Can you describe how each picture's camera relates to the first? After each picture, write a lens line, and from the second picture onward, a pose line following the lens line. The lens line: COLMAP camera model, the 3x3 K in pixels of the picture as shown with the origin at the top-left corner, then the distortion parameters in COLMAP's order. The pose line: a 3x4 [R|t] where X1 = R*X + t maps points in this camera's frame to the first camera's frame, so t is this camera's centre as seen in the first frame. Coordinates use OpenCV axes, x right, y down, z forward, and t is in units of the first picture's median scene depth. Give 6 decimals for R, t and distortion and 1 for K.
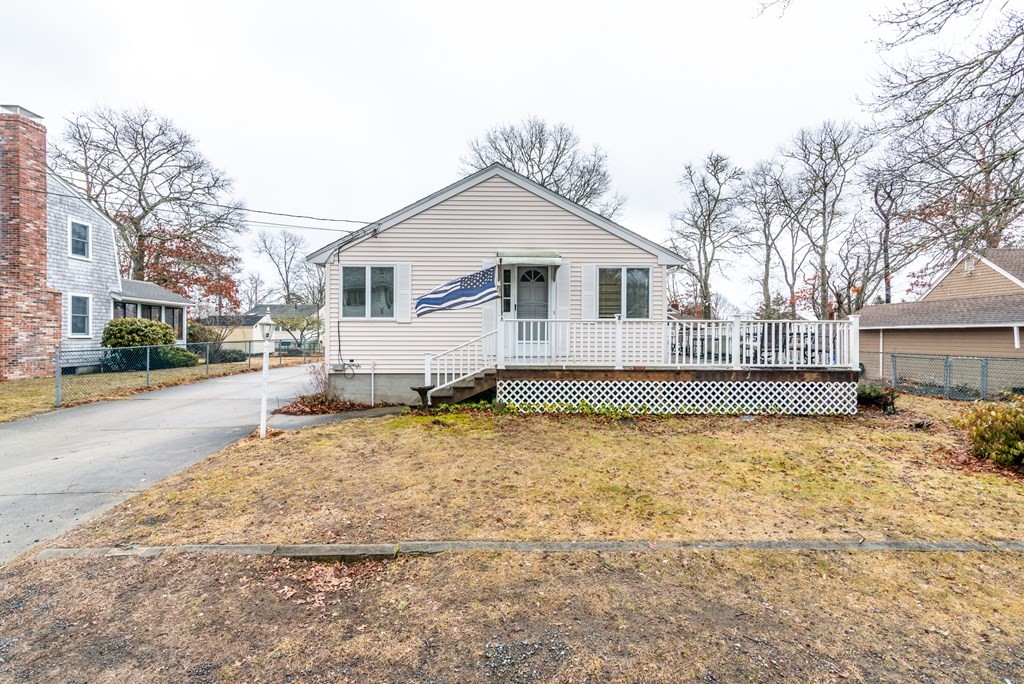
lens RADIAL K [[458.6, 0, 509.6], [0, 458.6, 336.0], [0, 0, 1]] dist [0.013723, 0.000271]
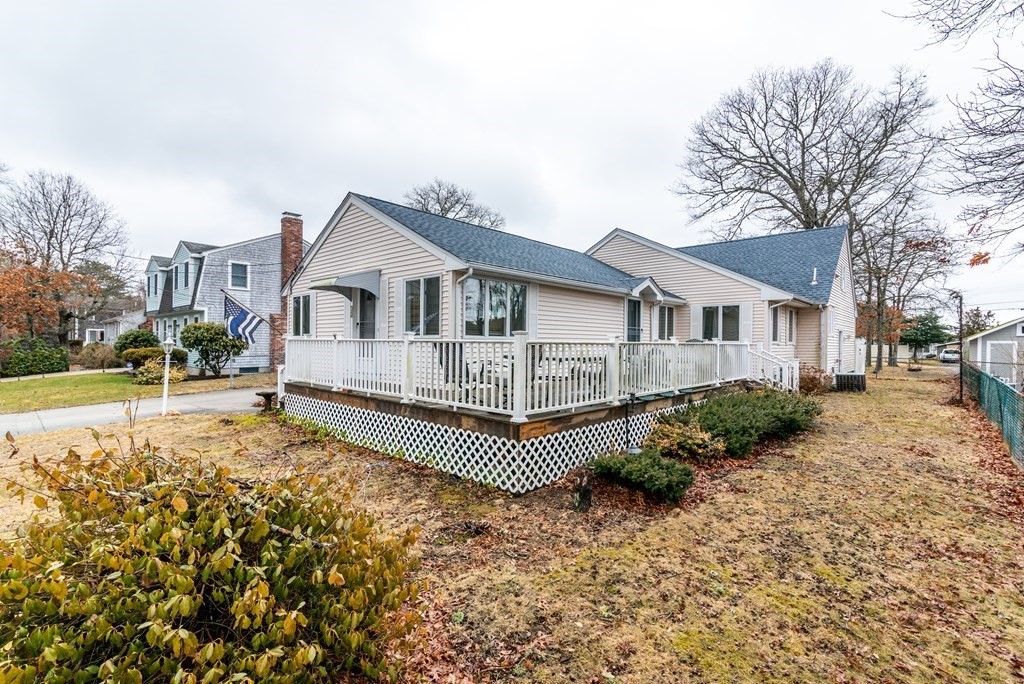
lens RADIAL K [[458.6, 0, 512.1], [0, 458.6, 346.1], [0, 0, 1]] dist [0.013723, 0.000271]
pose [[0.739393, 0.005804, -0.673249, 0.965439], [-0.007538, 0.999972, 0.000342, -0.020275], [0.673232, 0.004822, 0.739416, 0.460150]]
